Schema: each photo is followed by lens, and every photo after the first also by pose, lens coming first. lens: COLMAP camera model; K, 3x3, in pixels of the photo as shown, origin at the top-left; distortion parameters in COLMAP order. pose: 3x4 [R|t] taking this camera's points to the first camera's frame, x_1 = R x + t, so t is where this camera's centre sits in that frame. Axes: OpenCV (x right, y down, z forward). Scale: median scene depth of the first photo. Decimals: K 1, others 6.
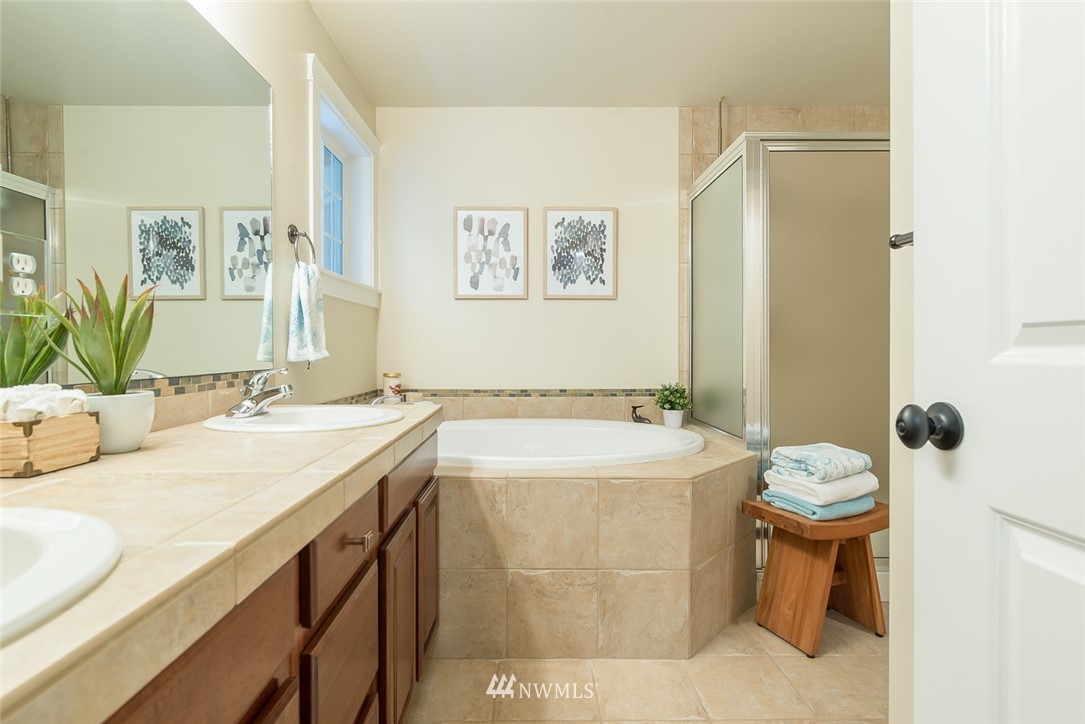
lens RADIAL K [[526.1, 0, 542.5], [0, 526.1, 362.0], [0, 0, 1]] dist [-0.021172, 0.001247]
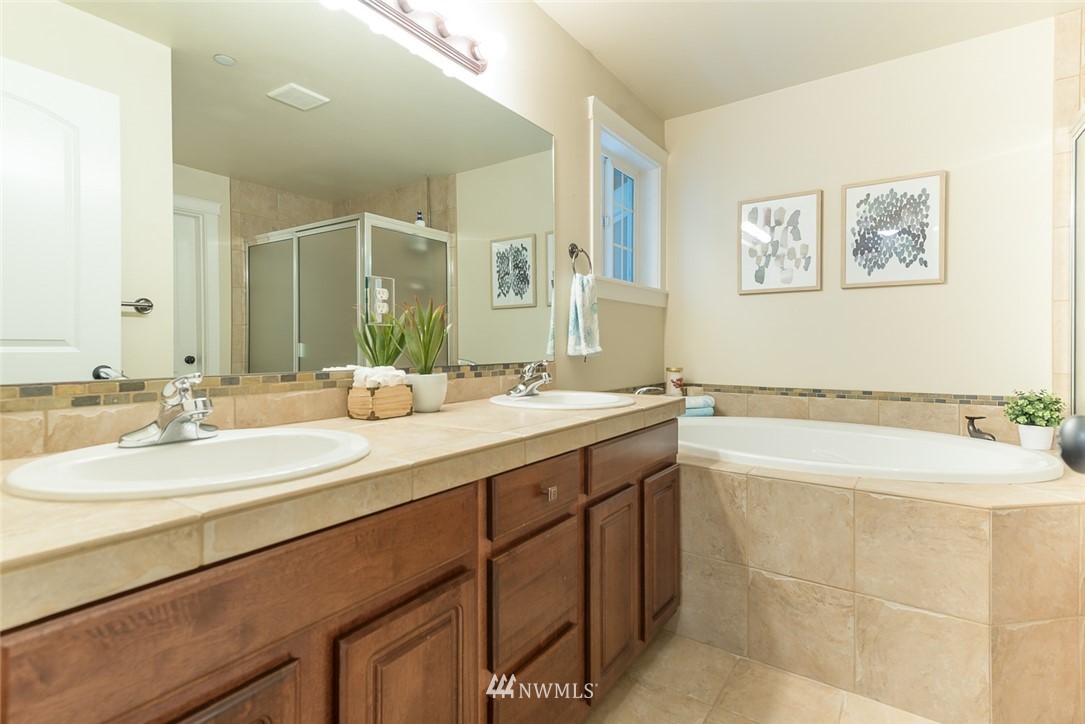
lens RADIAL K [[526.1, 0, 542.5], [0, 526.1, 362.0], [0, 0, 1]] dist [-0.021172, 0.001247]
pose [[0.800086, 0.016025, -0.599671, 0.148724], [-0.012249, 0.999871, 0.010376, 0.001838], [0.599760, -0.000957, 0.800180, -0.016320]]
